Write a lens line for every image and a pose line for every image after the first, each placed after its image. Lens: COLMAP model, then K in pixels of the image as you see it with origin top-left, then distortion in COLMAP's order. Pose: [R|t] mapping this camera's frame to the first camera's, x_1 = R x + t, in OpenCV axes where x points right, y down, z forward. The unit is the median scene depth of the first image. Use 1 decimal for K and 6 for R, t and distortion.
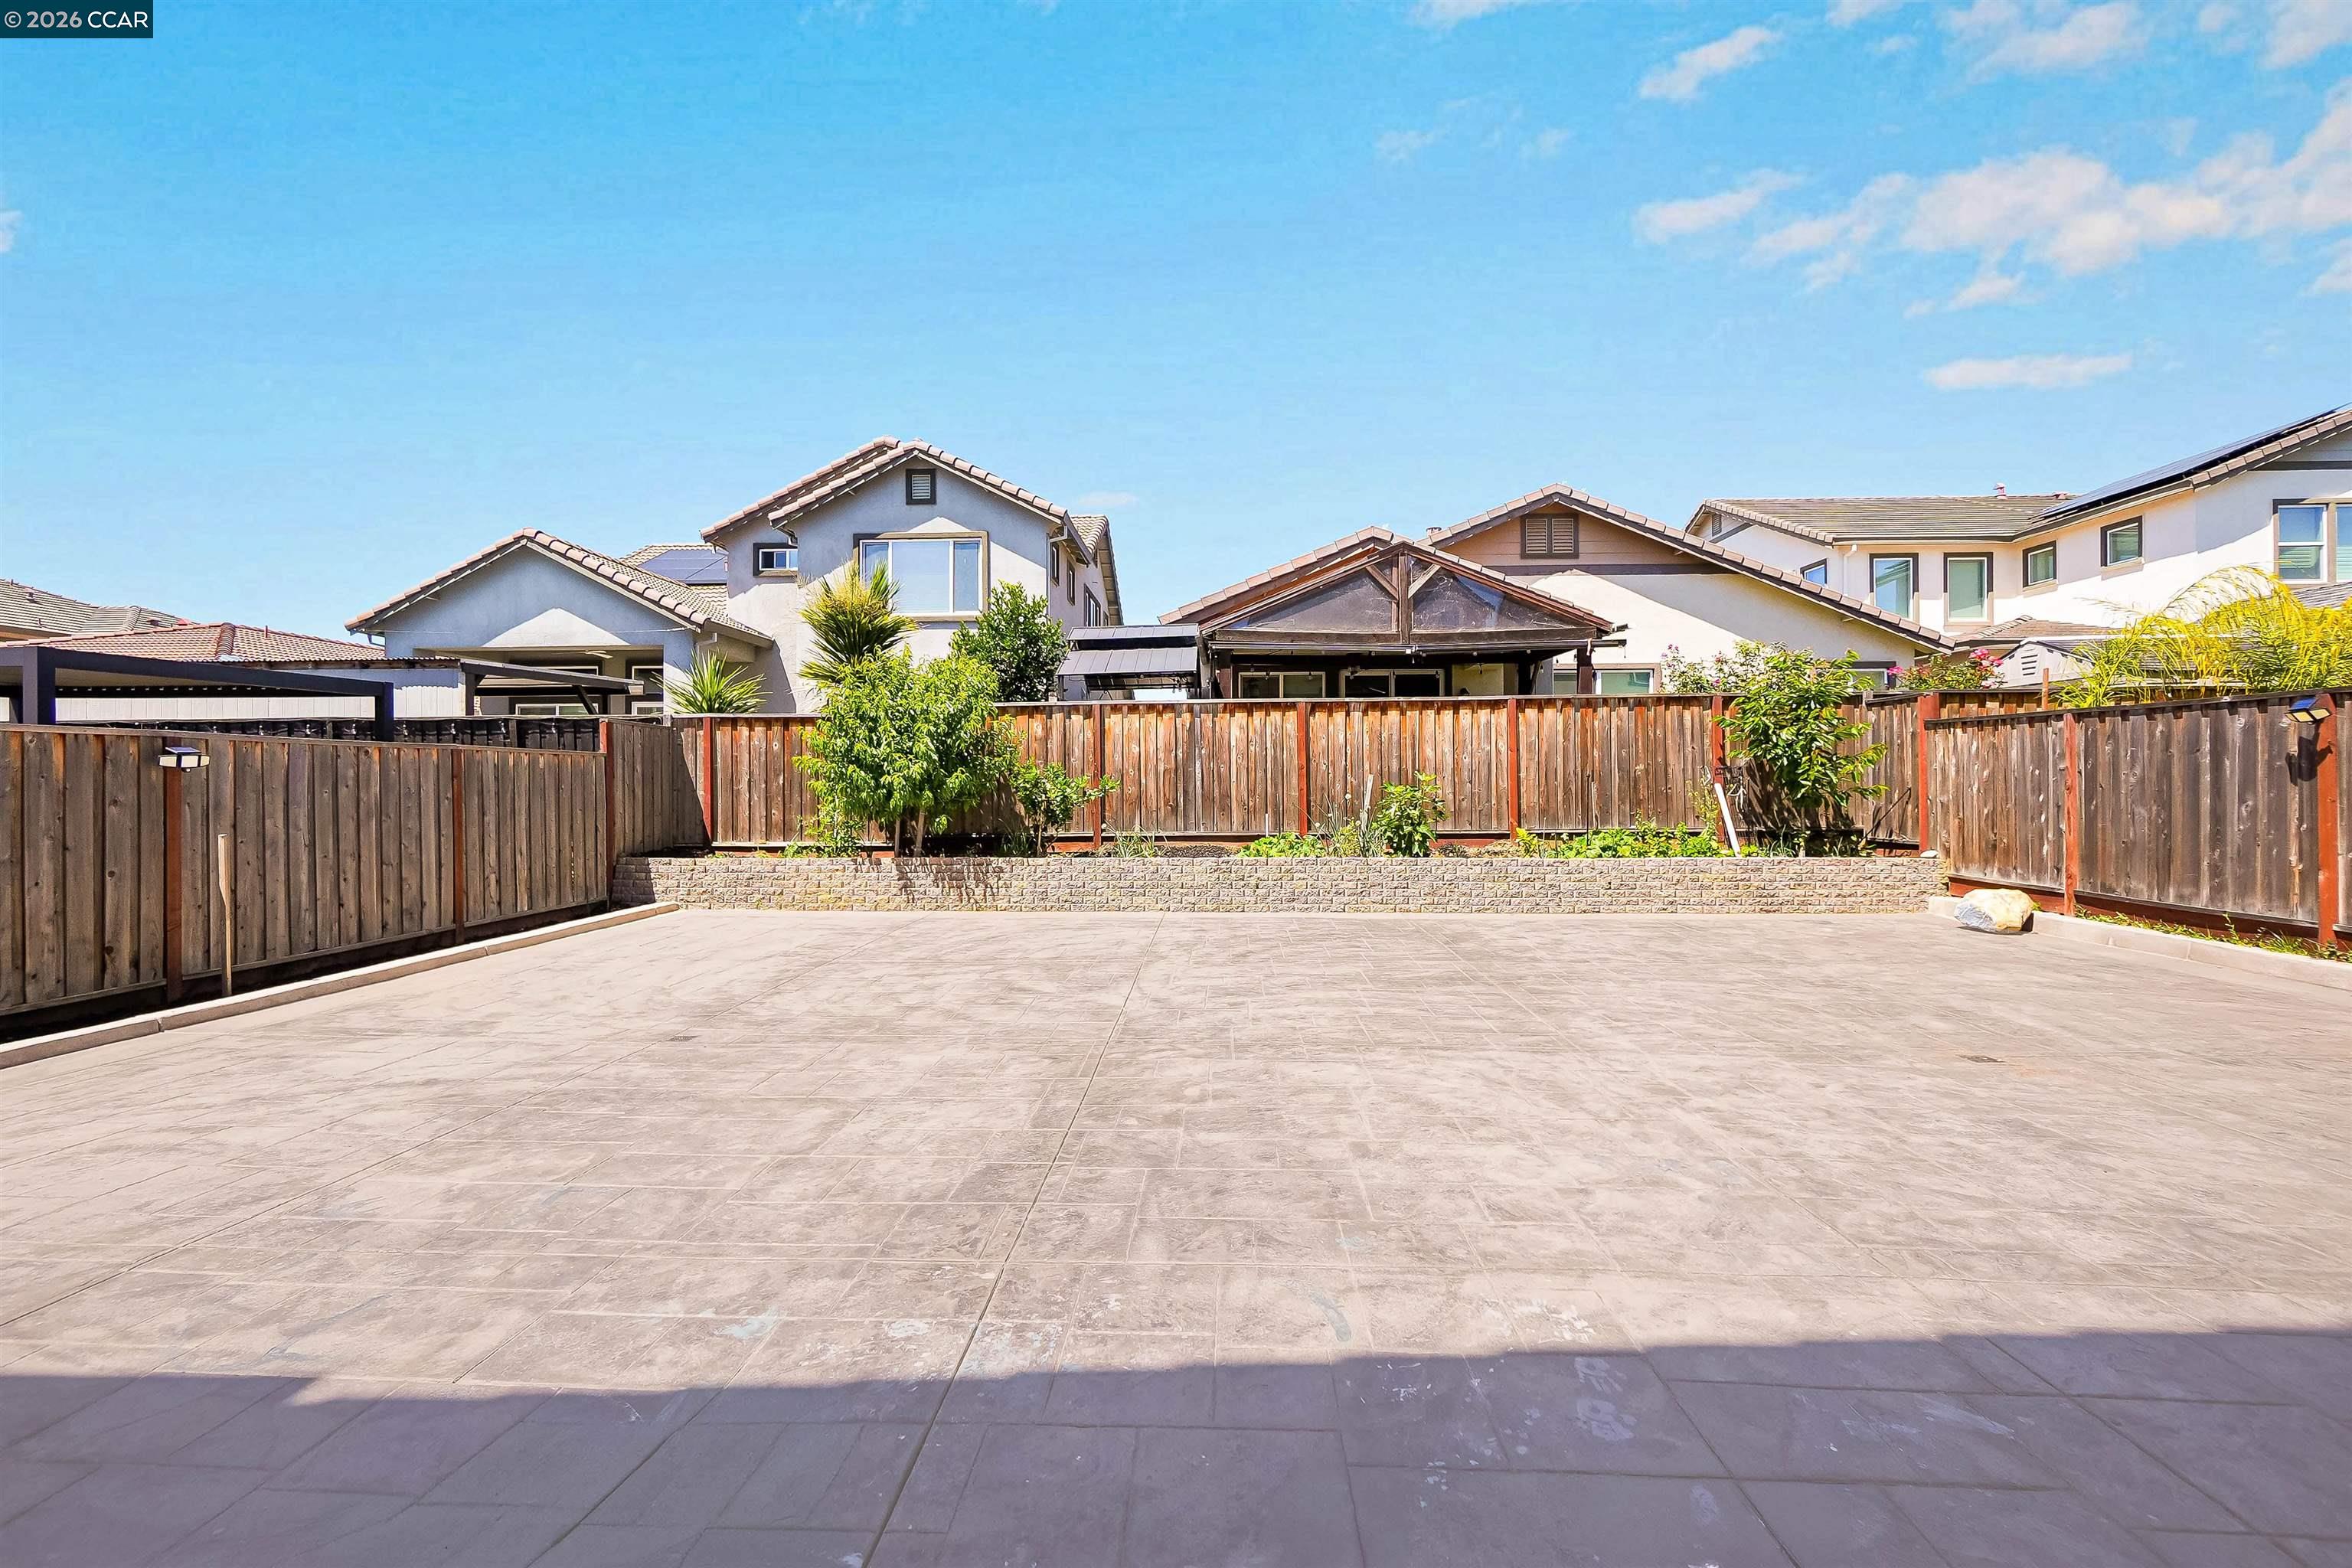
lens RADIAL K [[1019.5, 0, 1156.3], [0, 1019.5, 786.7], [0, 0, 1]] dist [-0.006764, 0.000843]
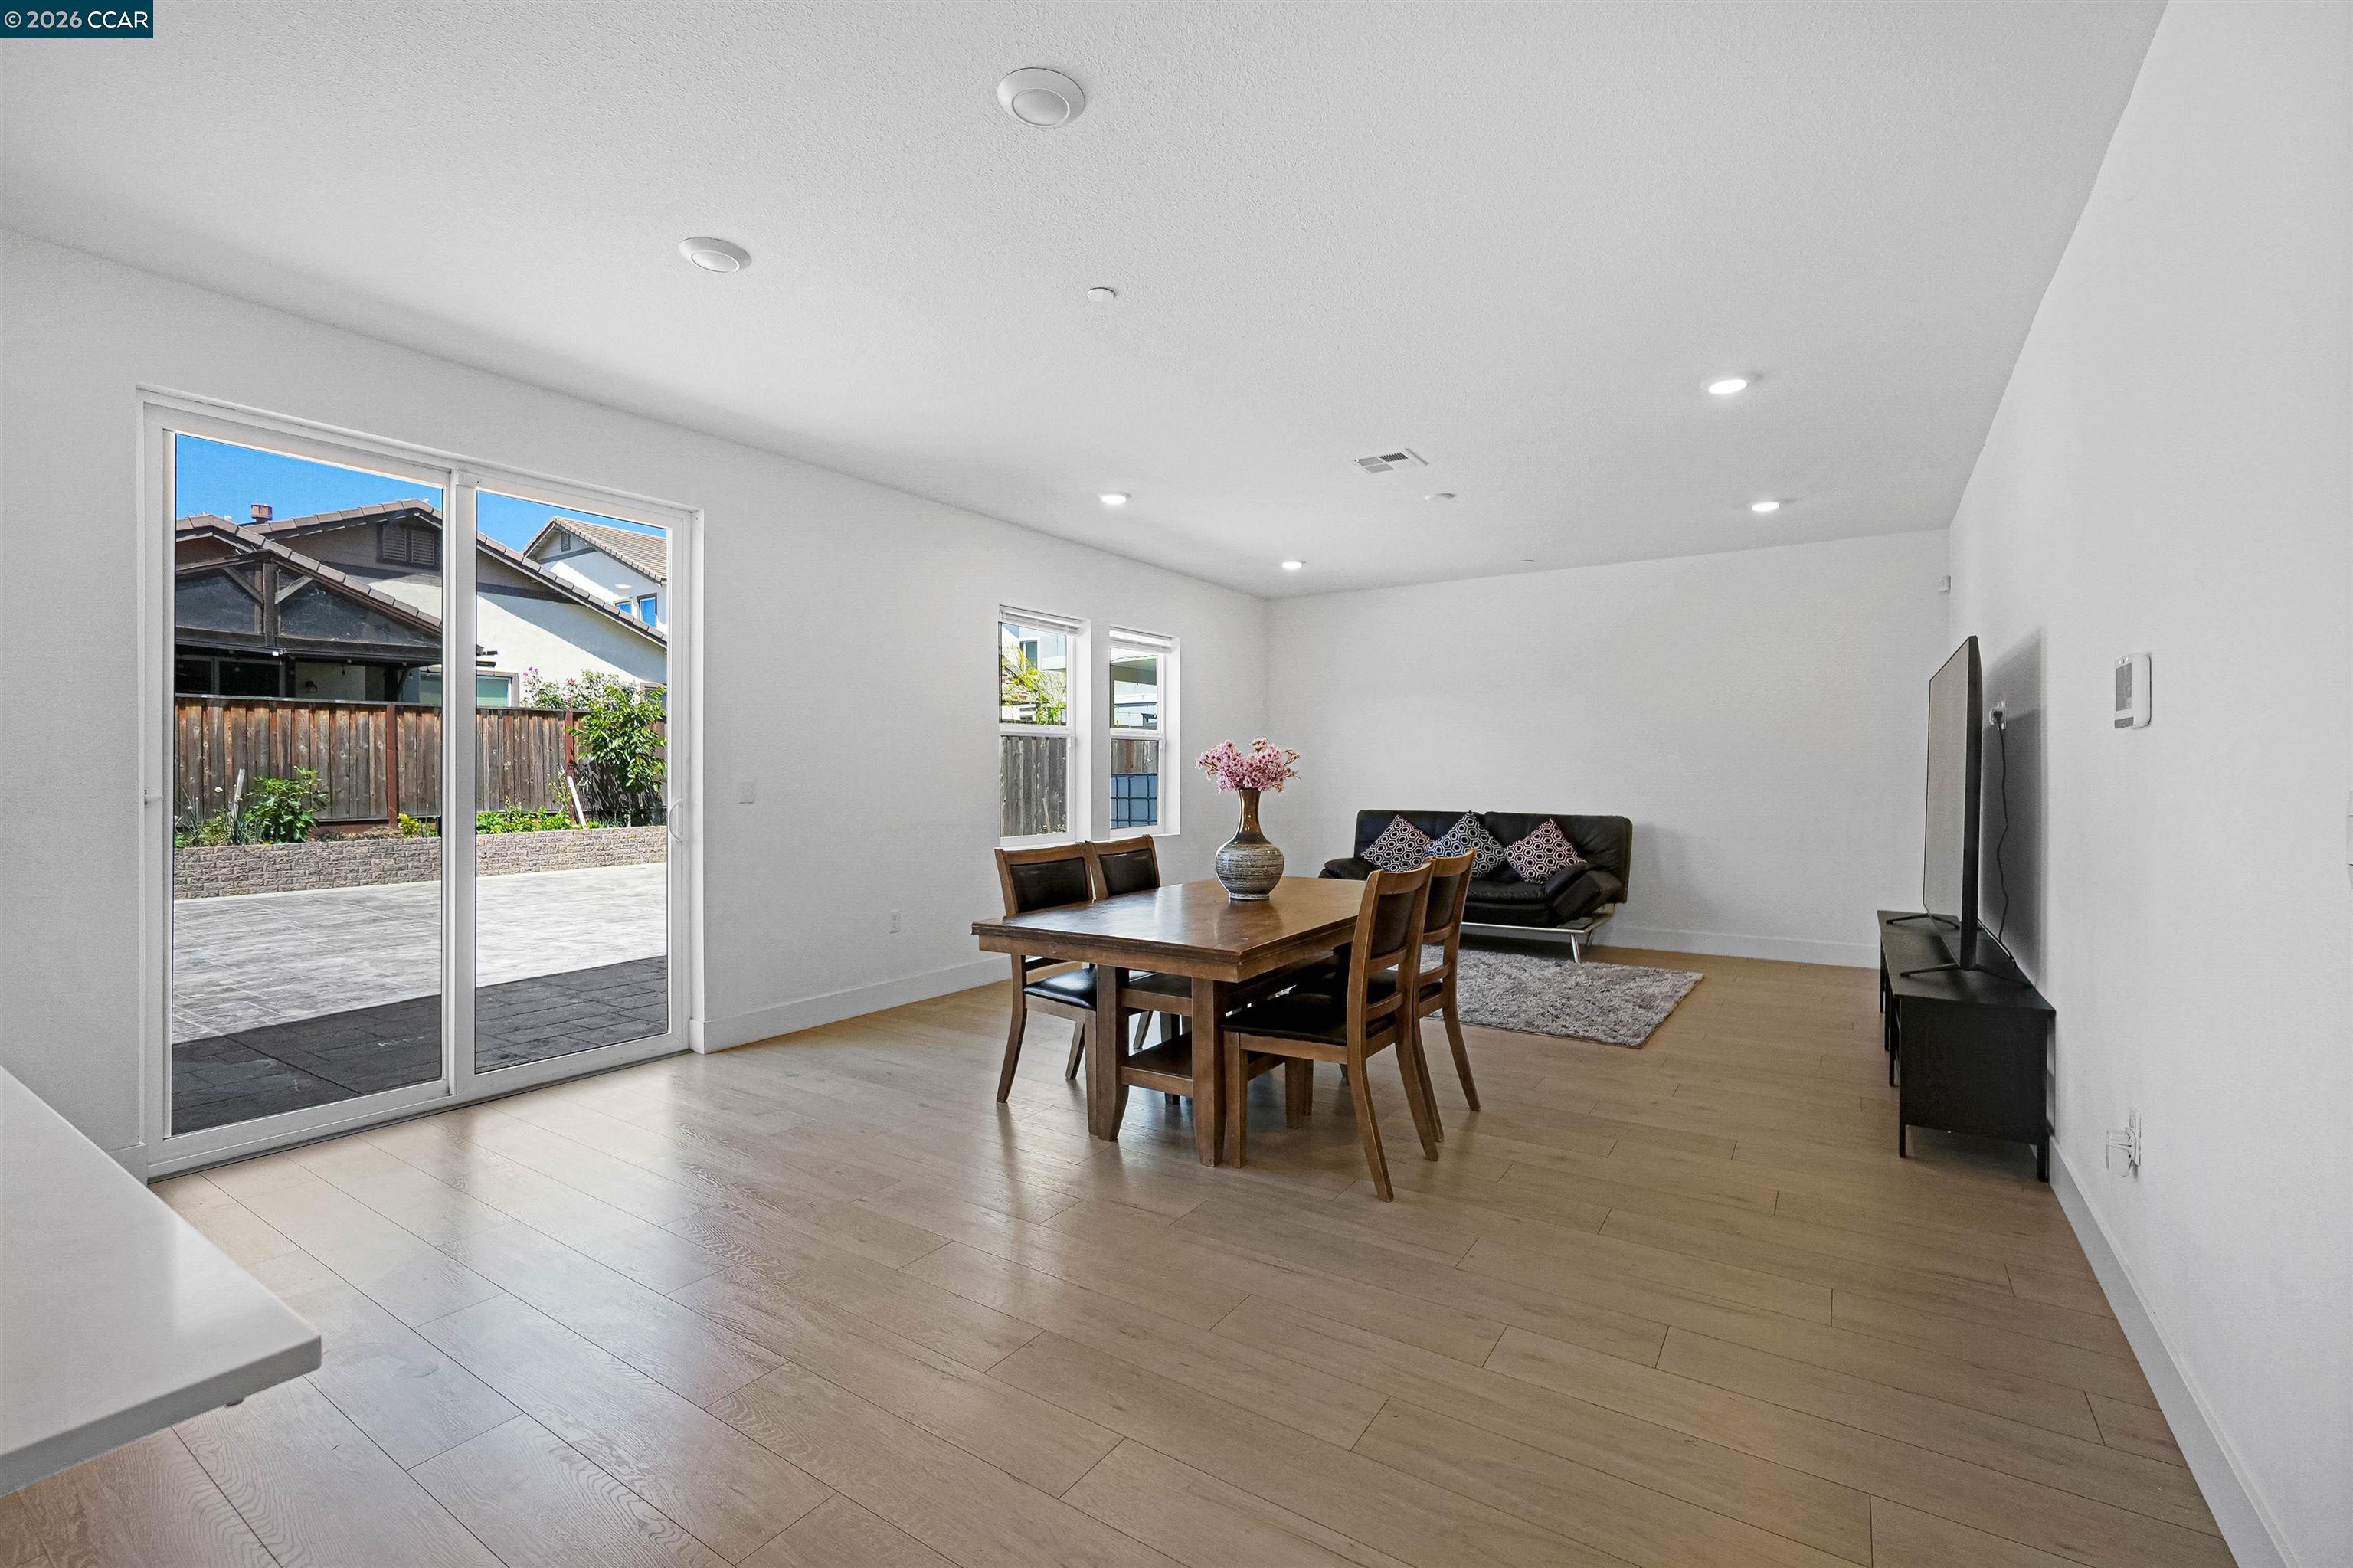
lens RADIAL K [[1018.1, 0, 1169.8], [0, 1018.1, 772.0], [0, 0, 1]] dist [-0.001169, -0.000661]
pose [[0.504881, 0.001916, 0.863187, -0.205655], [0.002786, 0.999989, -0.003850, -0.001460], [-0.863185, 0.004348, 0.504870, -0.359547]]
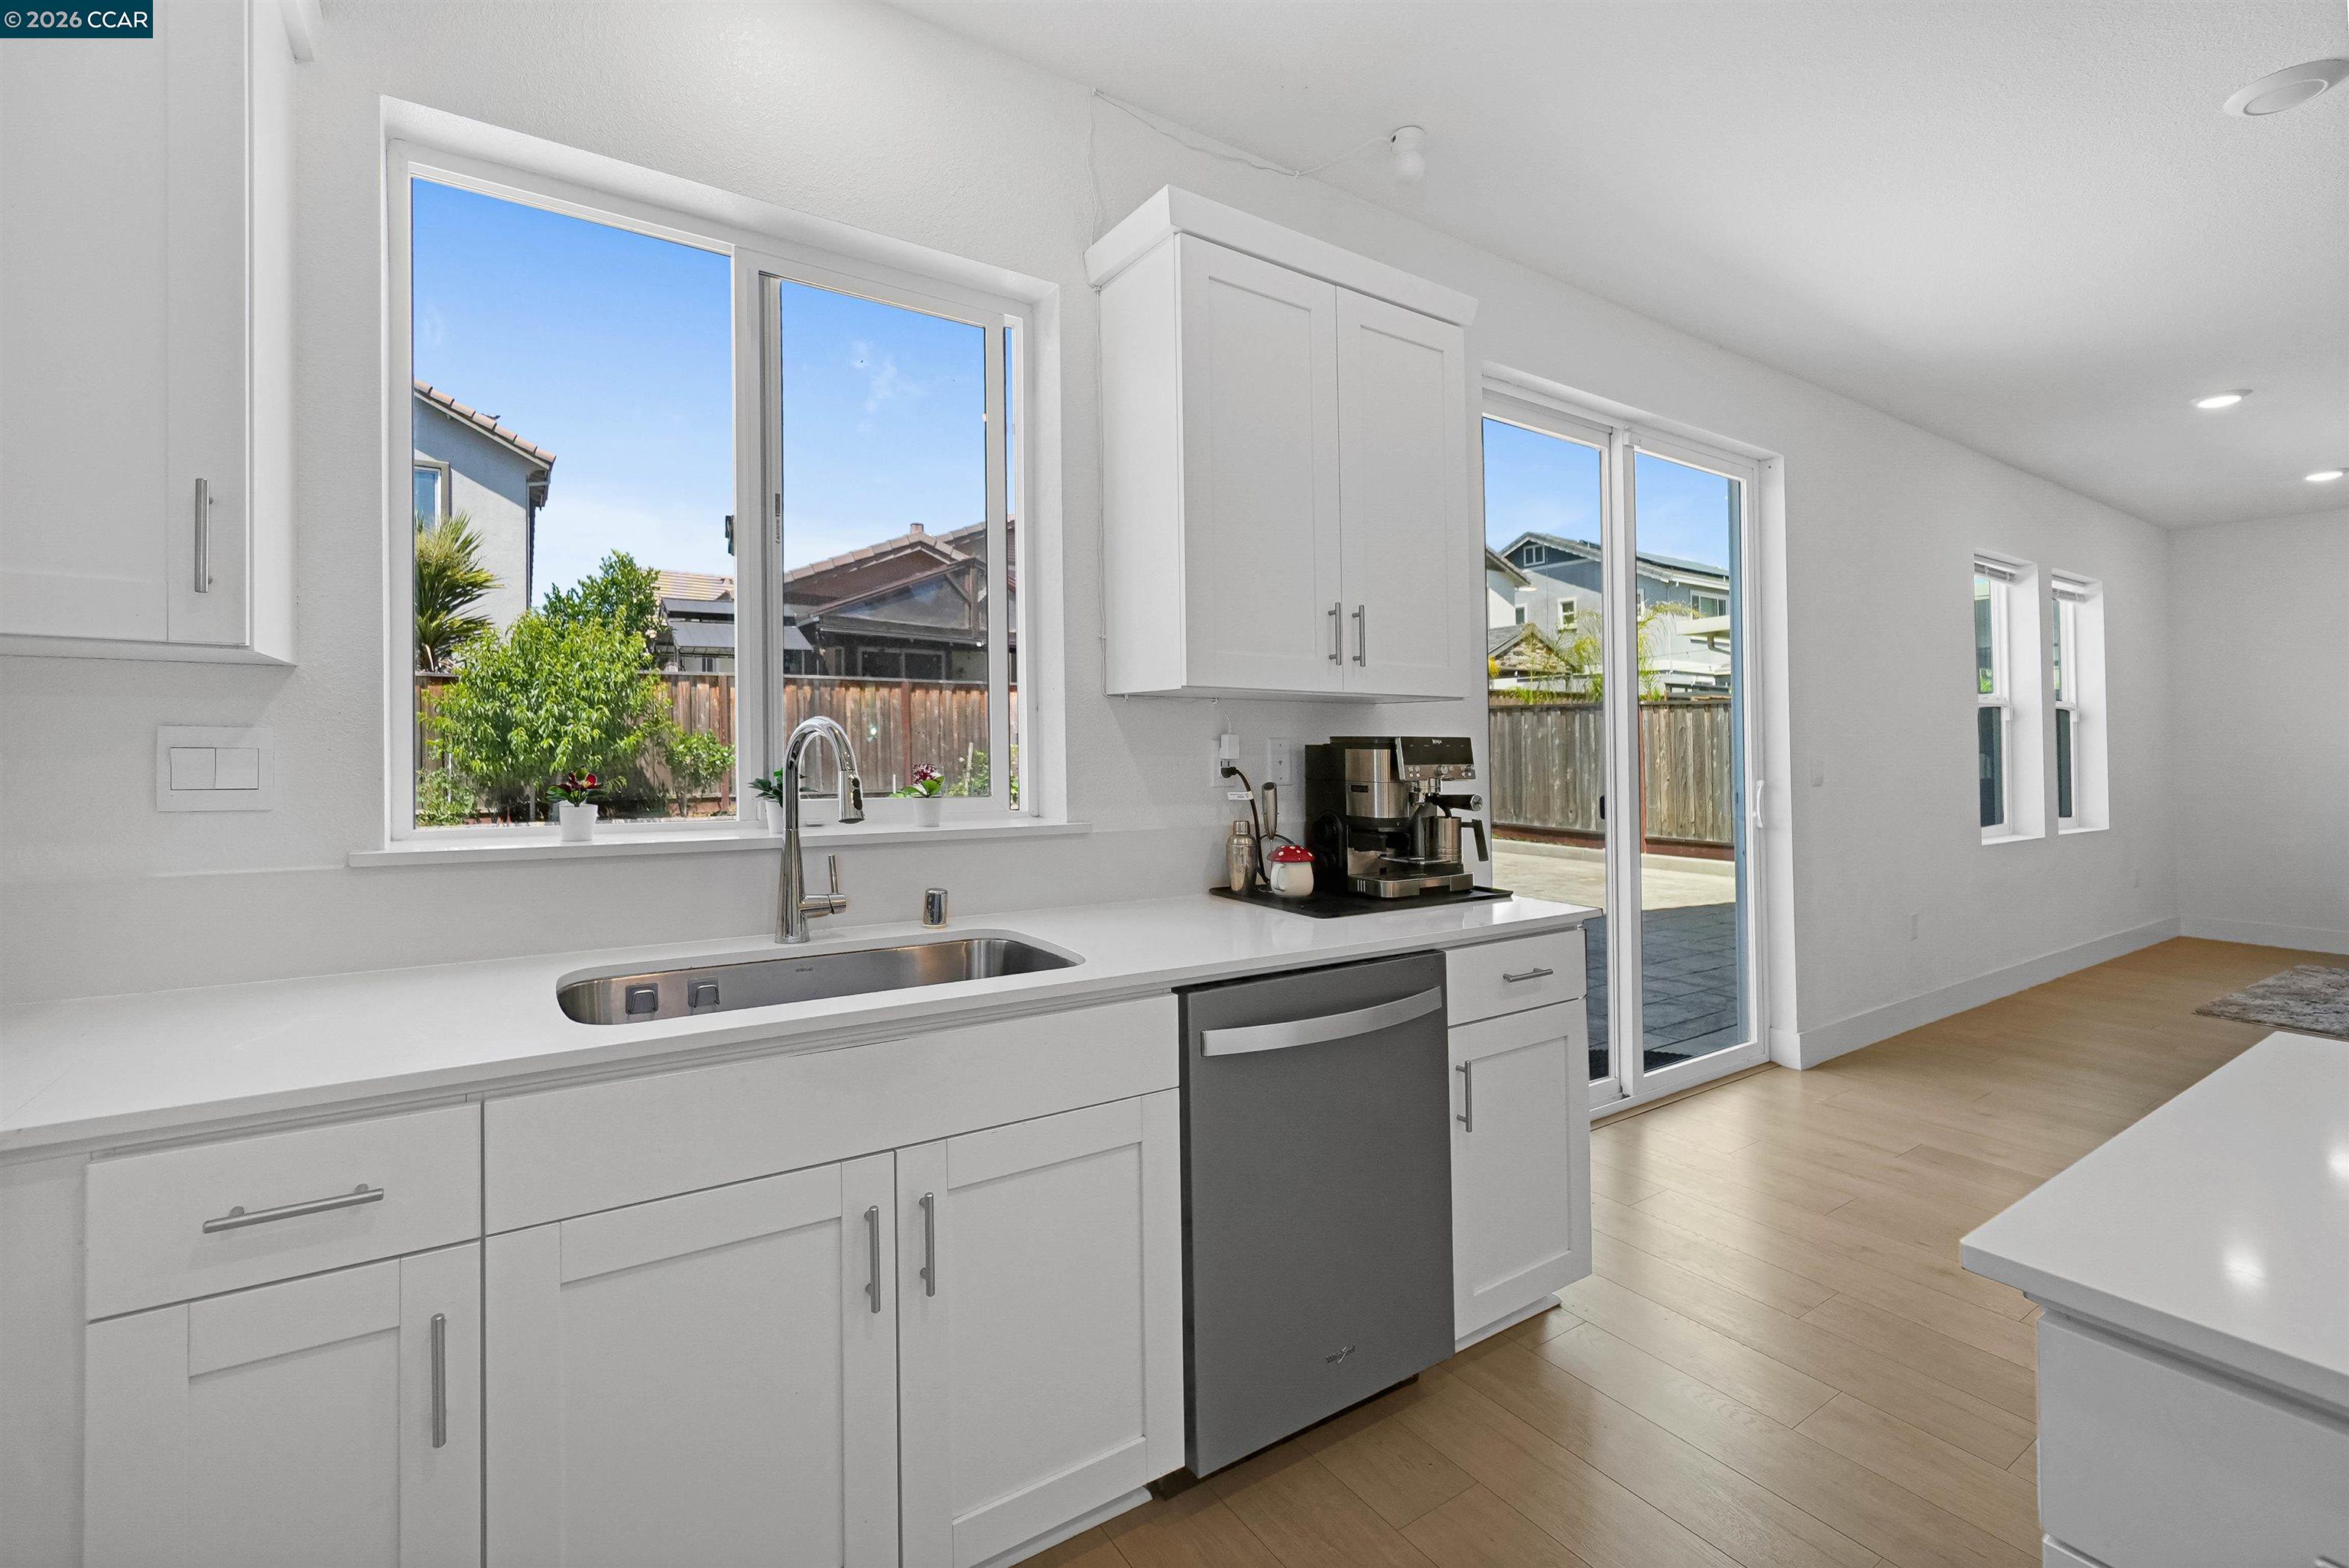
lens RADIAL K [[1016.3, 0, 1162.8], [0, 1016.3, 766.0], [0, 0, 1]] dist [-0.001169, -0.000661]
pose [[0.803699, -0.008588, 0.594974, -0.332992], [-0.003289, 0.999816, 0.018874, -0.005525], [-0.595027, -0.017126, 0.803523, -0.159762]]
